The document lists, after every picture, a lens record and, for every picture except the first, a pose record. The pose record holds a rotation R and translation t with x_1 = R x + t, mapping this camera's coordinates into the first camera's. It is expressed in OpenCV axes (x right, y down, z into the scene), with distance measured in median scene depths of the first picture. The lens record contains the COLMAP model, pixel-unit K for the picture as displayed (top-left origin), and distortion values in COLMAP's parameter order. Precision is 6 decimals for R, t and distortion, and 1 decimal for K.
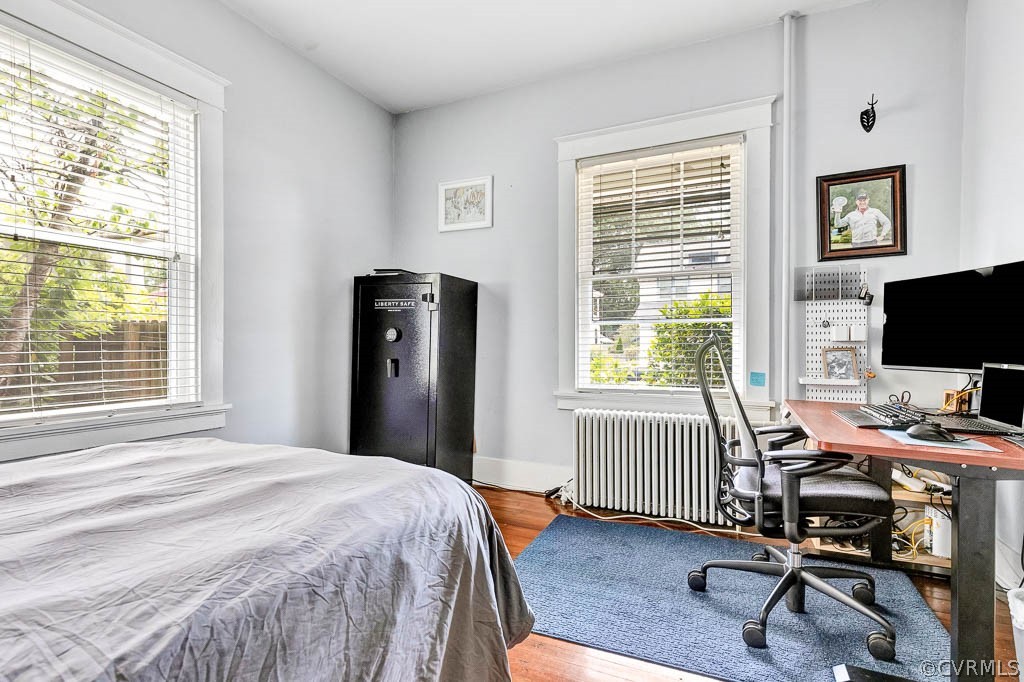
lens RADIAL K [[495.1, 0, 512.0], [0, 495.1, 341.0], [0, 0, 1]] dist [0.000490, -0.000372]
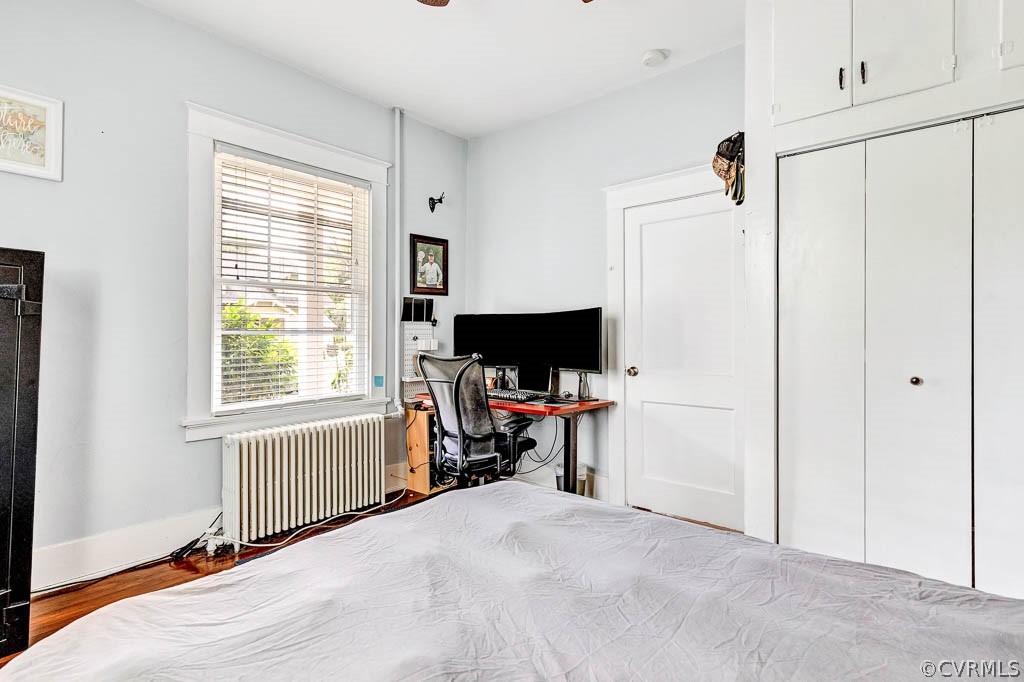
lens RADIAL K [[495.1, 0, 512.0], [0, 495.1, 341.0], [0, 0, 1]] dist [0.000490, -0.000372]
pose [[0.266167, -0.000600, 0.963927, -0.655125], [0.012845, 0.999913, -0.002925, -0.018926], [-0.963841, 0.013160, 0.266152, 0.351158]]
